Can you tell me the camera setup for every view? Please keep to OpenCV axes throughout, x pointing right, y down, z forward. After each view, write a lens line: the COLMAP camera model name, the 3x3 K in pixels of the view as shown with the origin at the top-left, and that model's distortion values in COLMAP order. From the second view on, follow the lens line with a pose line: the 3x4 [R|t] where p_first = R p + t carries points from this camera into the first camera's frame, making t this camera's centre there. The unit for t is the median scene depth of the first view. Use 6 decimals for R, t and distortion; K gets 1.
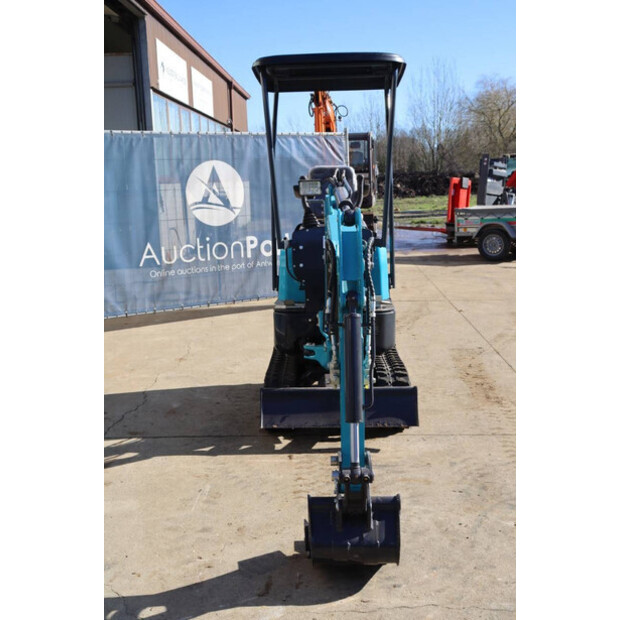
lens RADIAL K [[751.3, 0, 309.8], [0, 751.3, 310.6], [0, 0, 1]] dist [0.019687, 0.000000]
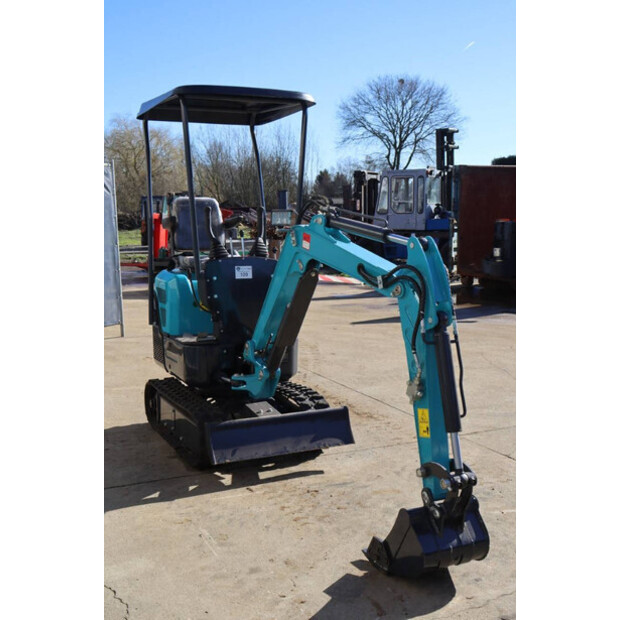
lens RADIAL K [[749.3, 0, 309.8], [0, 749.3, 309.2], [0, 0, 1]] dist [0.020733, 0.000000]
pose [[0.894699, -0.038817, 0.444979, -0.356130], [0.060739, 0.997536, -0.035107, -0.001216], [-0.442520, 0.058438, 0.894852, 0.068704]]
